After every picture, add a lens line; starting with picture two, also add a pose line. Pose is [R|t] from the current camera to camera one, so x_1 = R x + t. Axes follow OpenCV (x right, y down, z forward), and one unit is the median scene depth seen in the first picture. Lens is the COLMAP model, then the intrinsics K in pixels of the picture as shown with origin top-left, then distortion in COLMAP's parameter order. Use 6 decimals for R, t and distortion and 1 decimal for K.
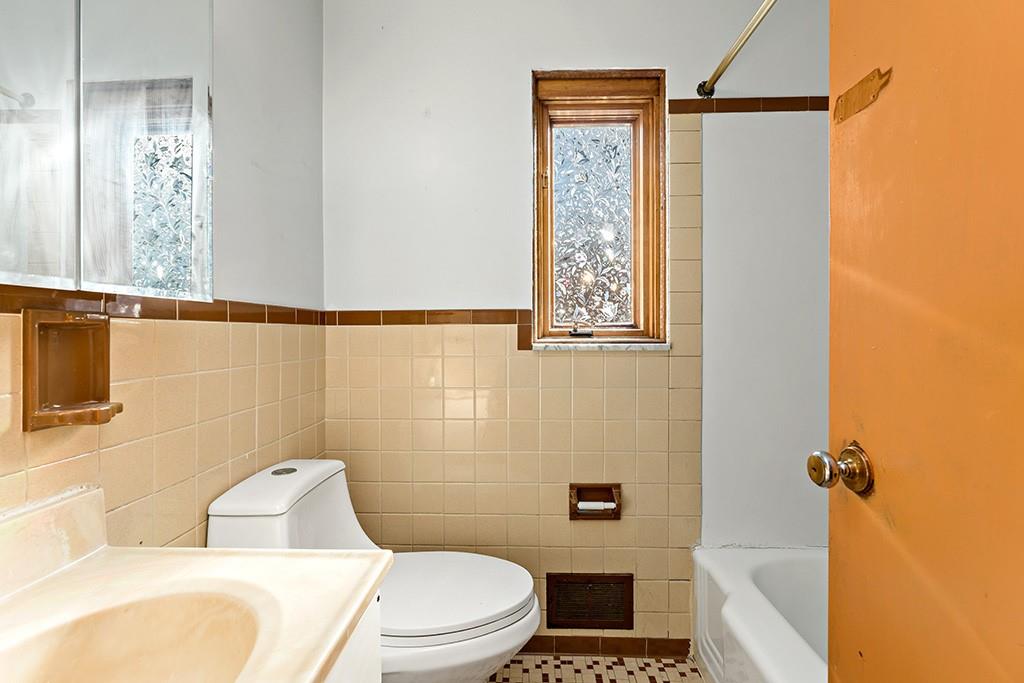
lens RADIAL K [[463.8, 0, 514.6], [0, 463.8, 337.0], [0, 0, 1]] dist [-0.001281, -0.000138]
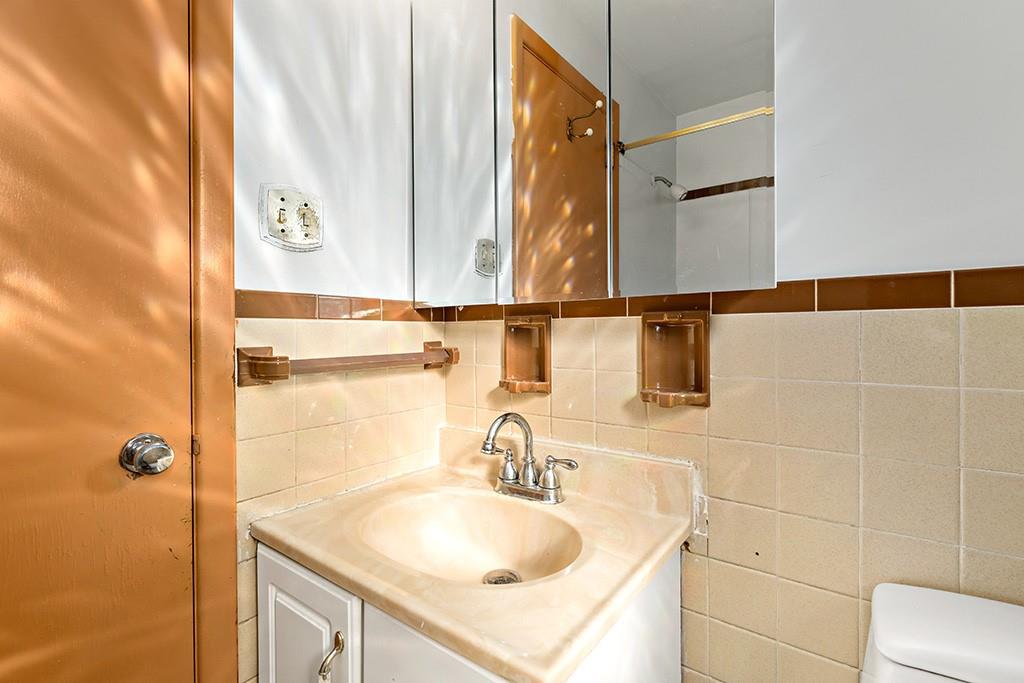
lens RADIAL K [[463.8, 0, 514.2], [0, 463.8, 333.1], [0, 0, 1]] dist [-0.001281, -0.000138]
pose [[-0.569044, 0.018836, -0.822091, 0.281781], [0.011258, 0.999822, 0.015116, -0.022944], [0.822230, -0.000653, -0.569155, 1.362537]]
